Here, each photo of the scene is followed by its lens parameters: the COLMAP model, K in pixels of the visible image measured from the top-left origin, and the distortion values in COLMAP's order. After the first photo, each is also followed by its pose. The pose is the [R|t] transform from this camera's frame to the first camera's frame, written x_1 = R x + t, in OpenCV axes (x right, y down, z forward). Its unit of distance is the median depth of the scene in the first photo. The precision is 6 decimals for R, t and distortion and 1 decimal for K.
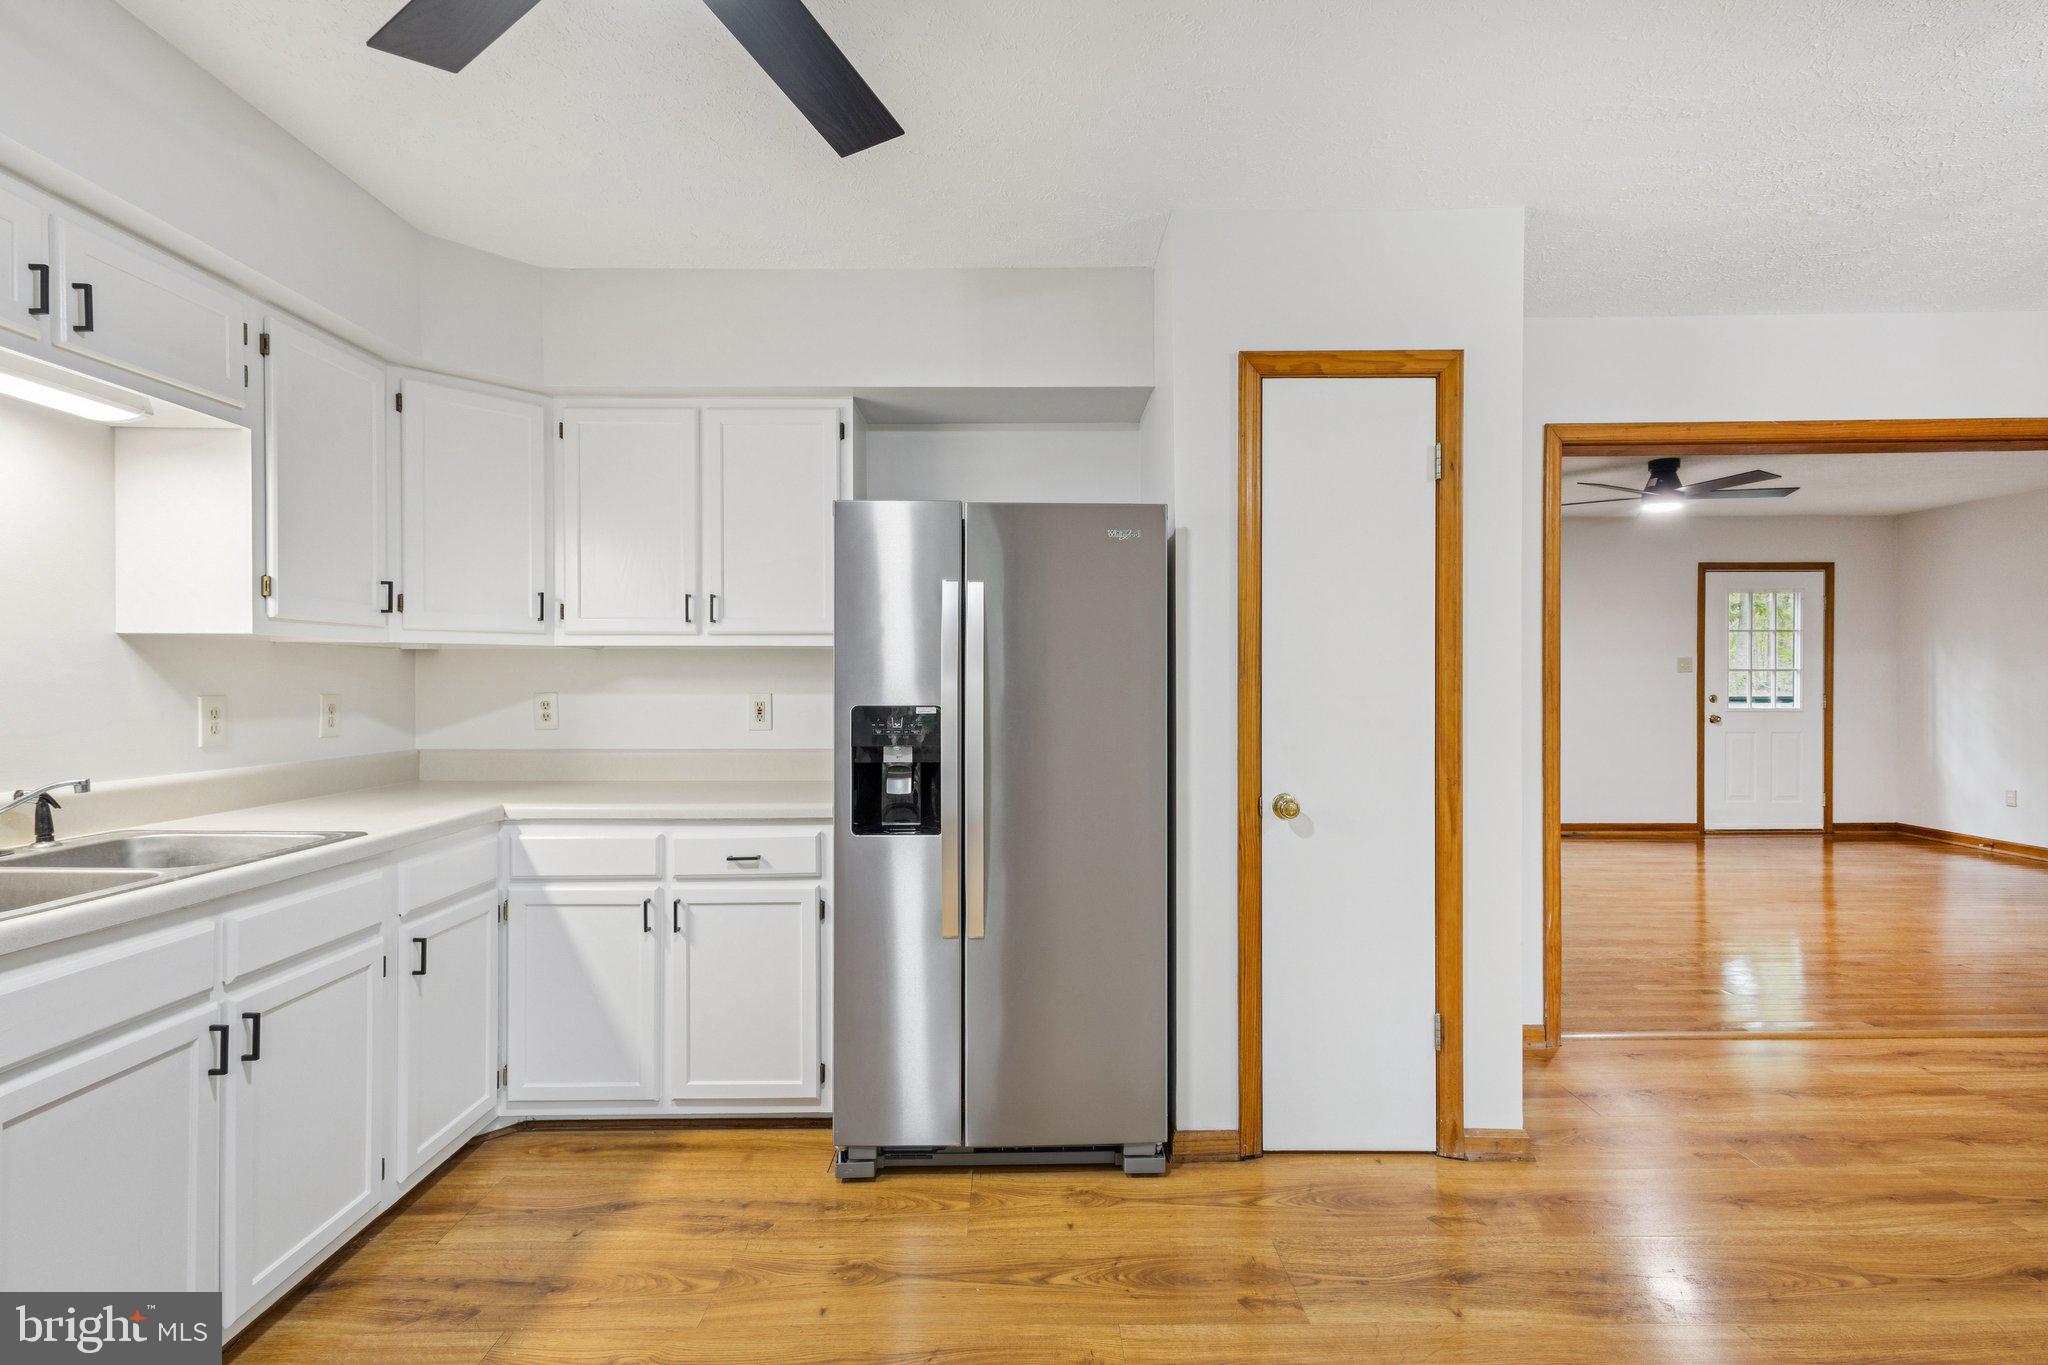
lens RADIAL K [[942.3, 0, 1017.8], [0, 942.3, 684.1], [0, 0, 1]] dist [0.004855, 0.000283]
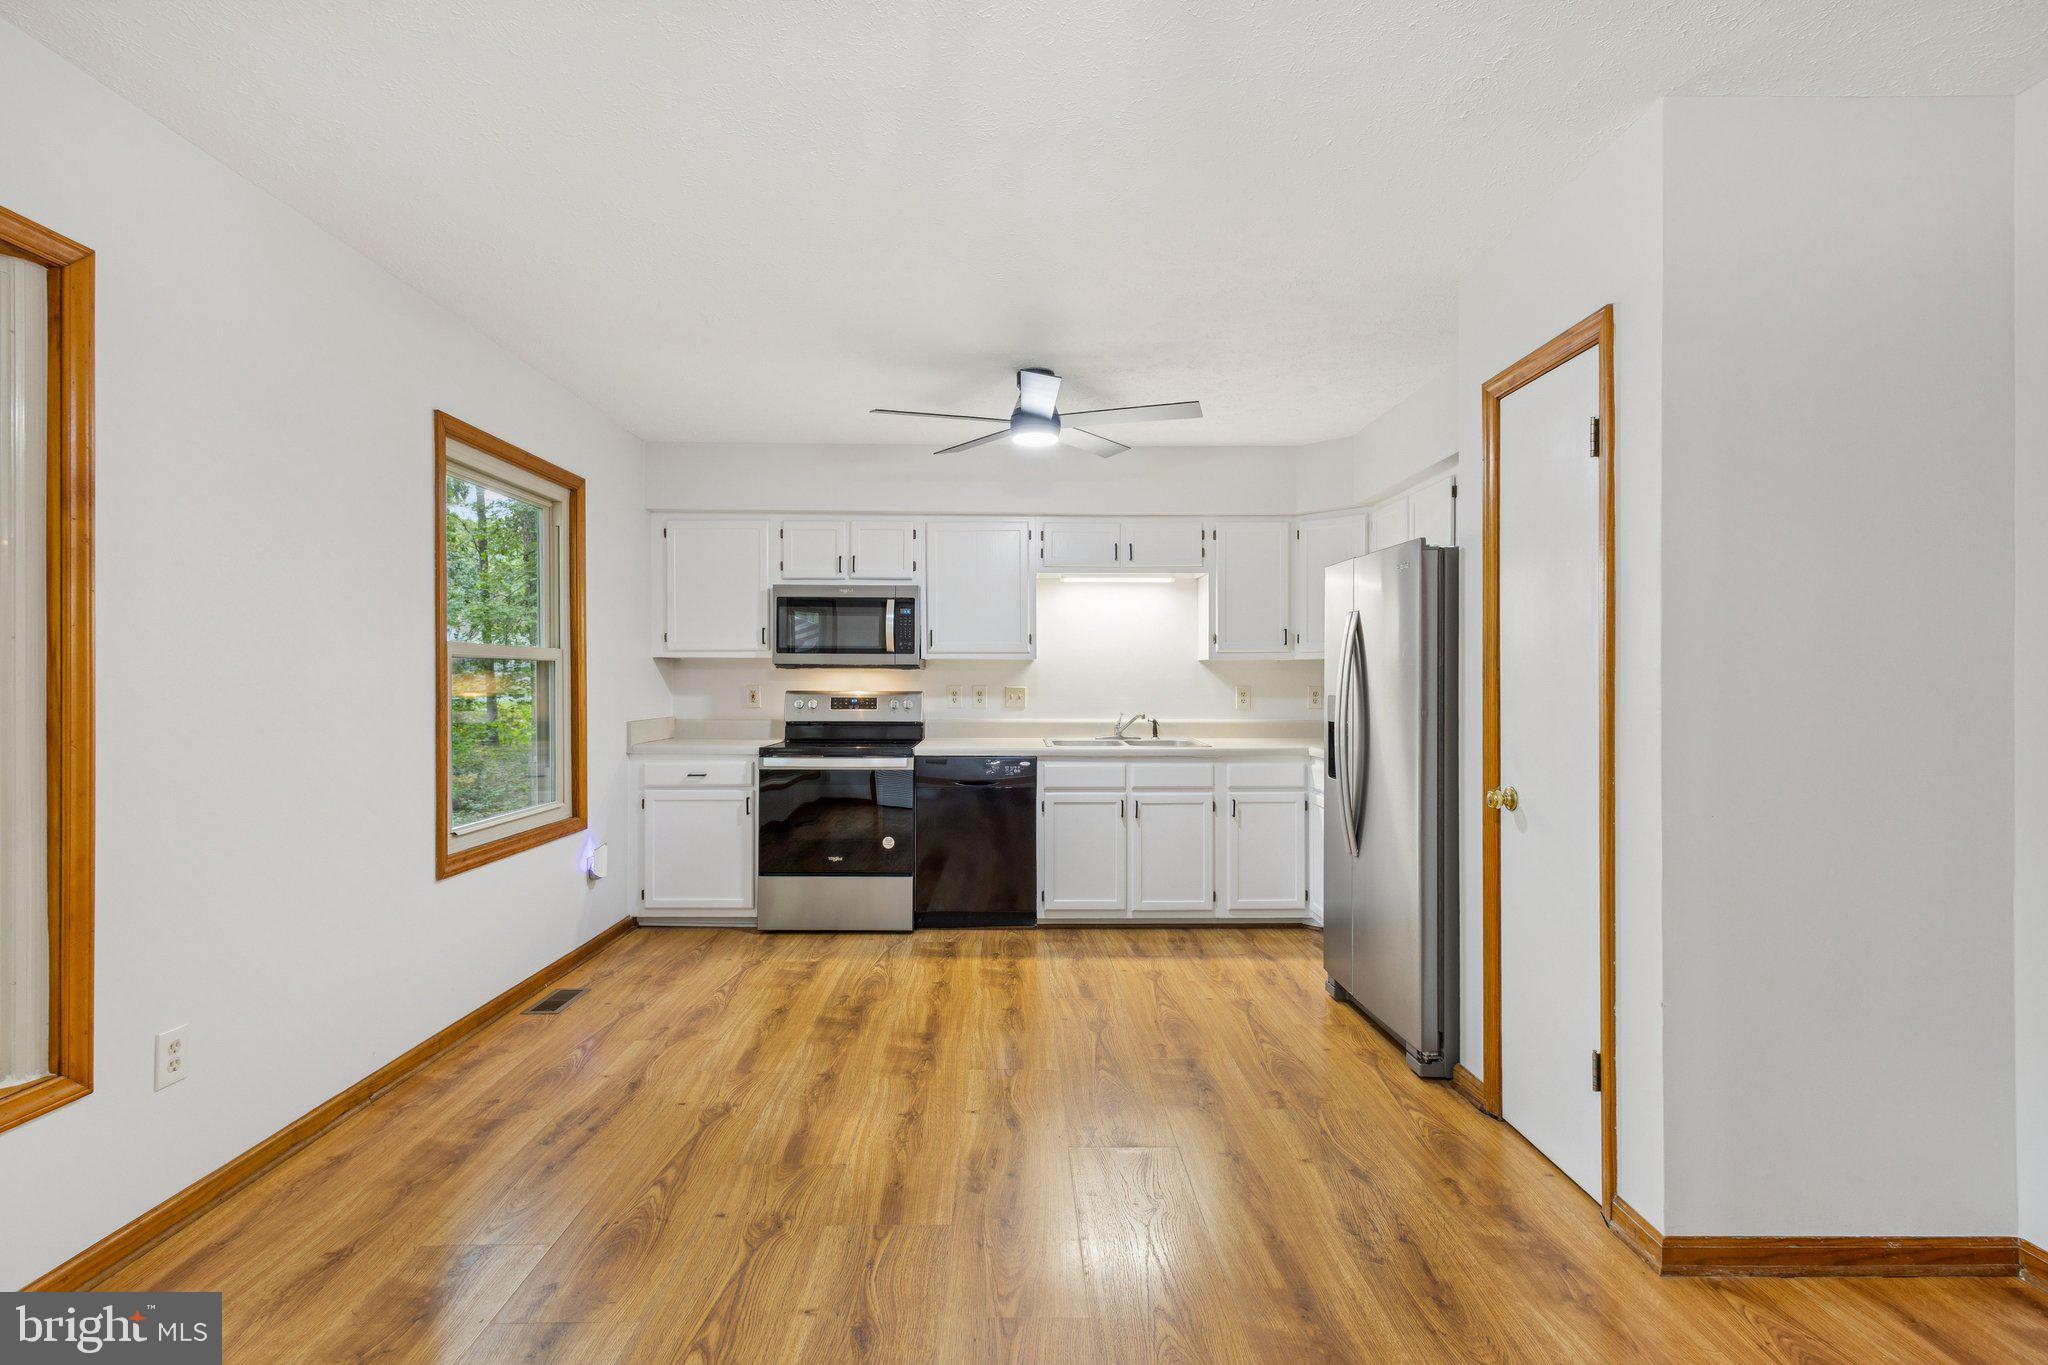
lens RADIAL K [[945.2, 0, 1024.0], [0, 945.2, 682.5], [0, 0, 1]] dist [0.001061, -0.000028]
pose [[0.011329, 0.004494, -0.999926, 1.342094], [-0.000962, 0.999989, 0.004484, -0.005825], [0.999935, 0.000911, 0.011333, 0.445913]]
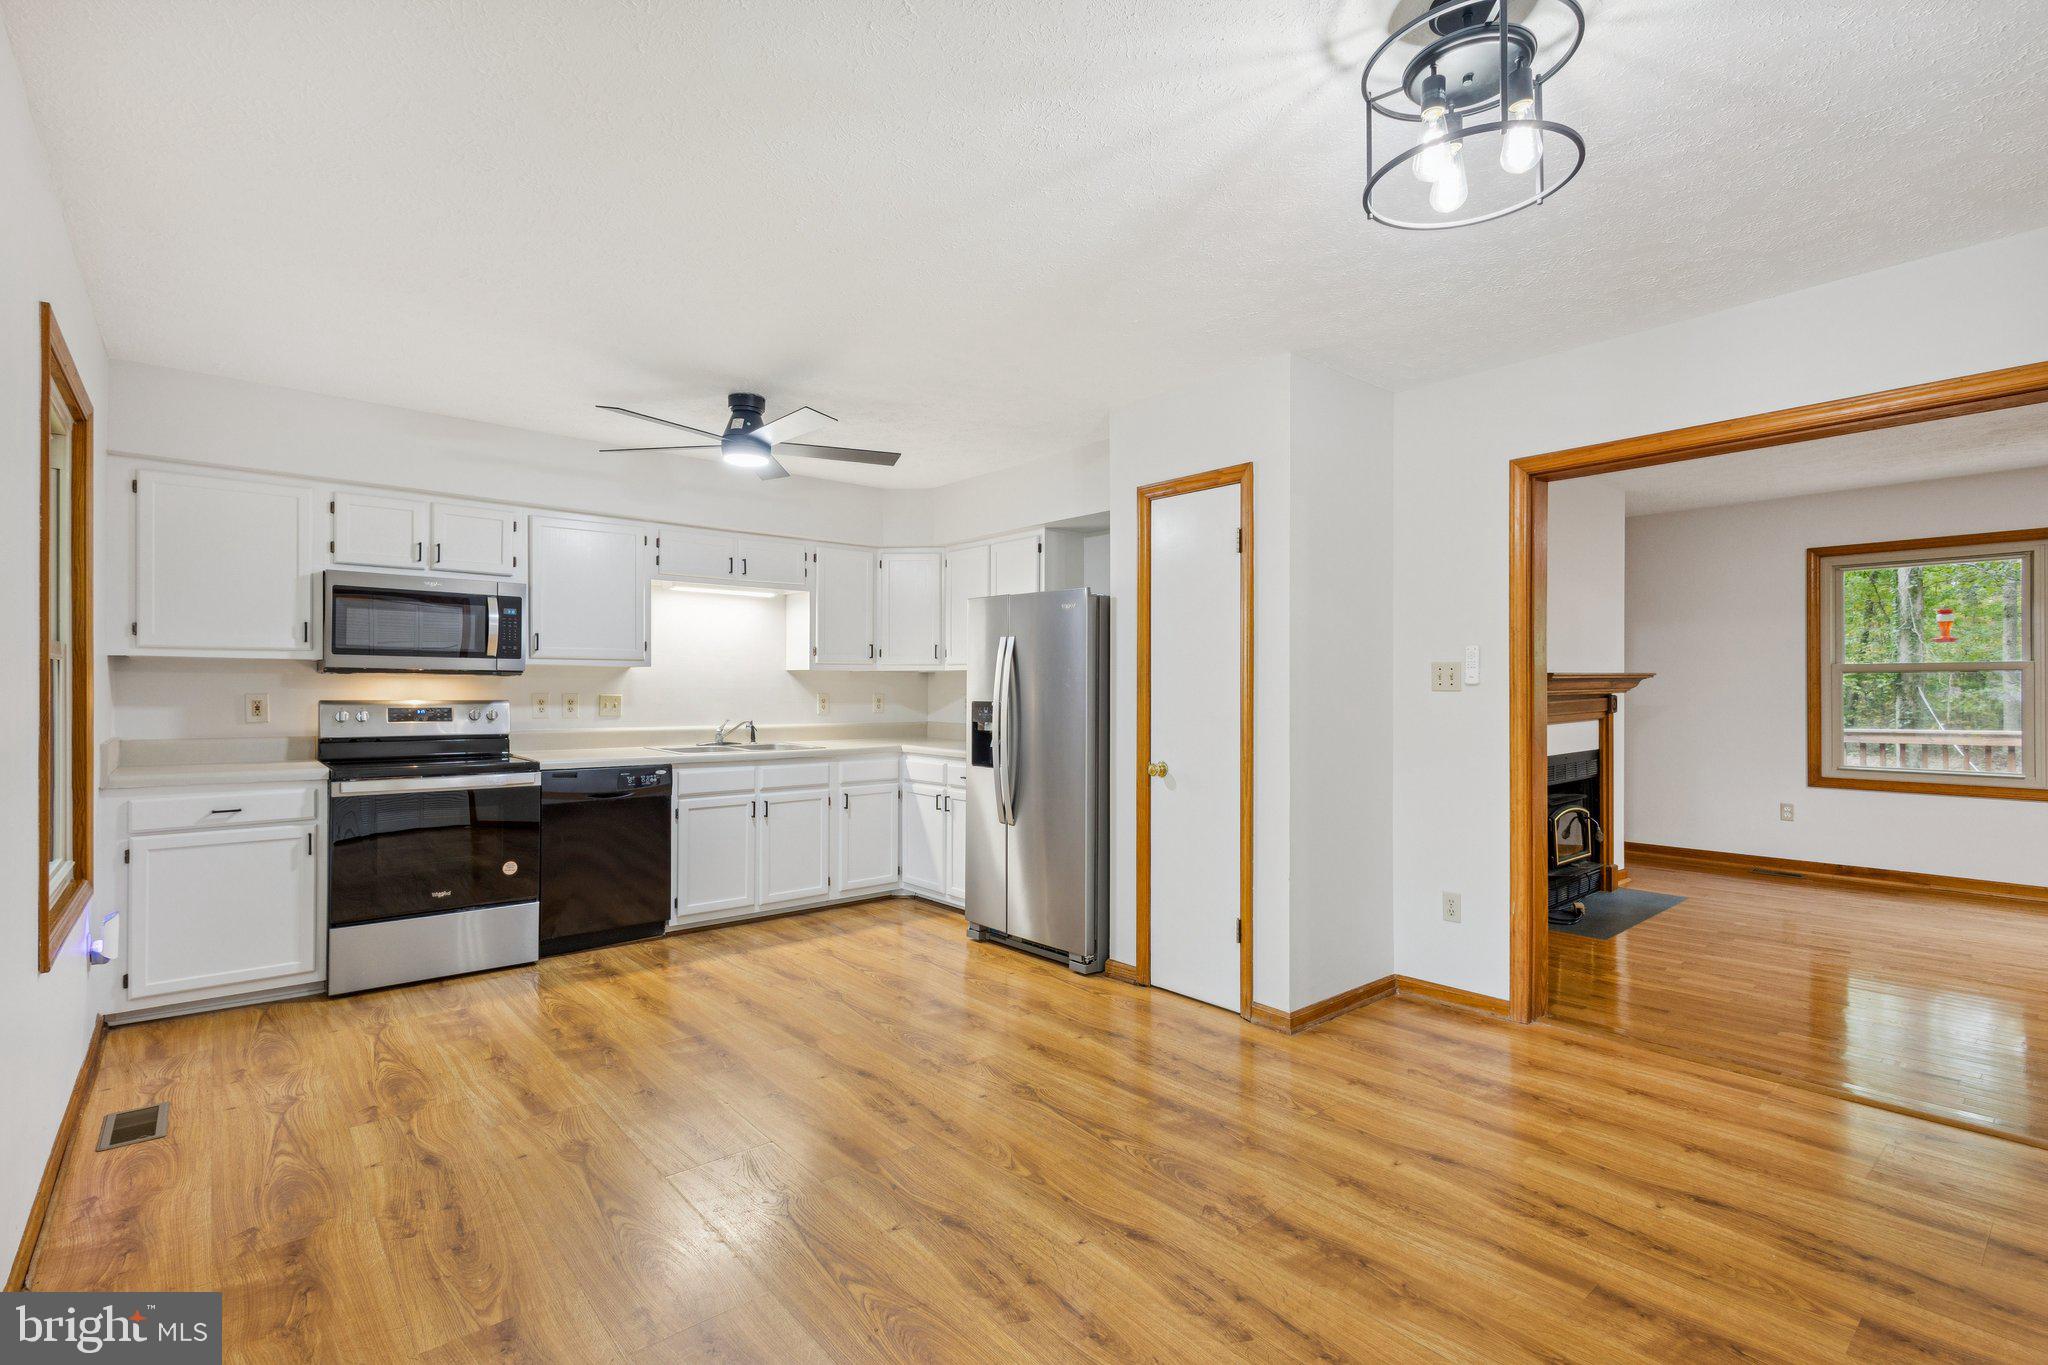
lens RADIAL K [[930.1, 0, 1024.0], [0, 930.1, 682.5], [0, 0, 1]] dist [-0.000463, -0.000130]
pose [[0.650596, -0.001576, -0.759422, 1.326107], [-0.004349, 0.999974, -0.005801, -0.005438], [0.759411, 0.007076, 0.650572, -0.190790]]
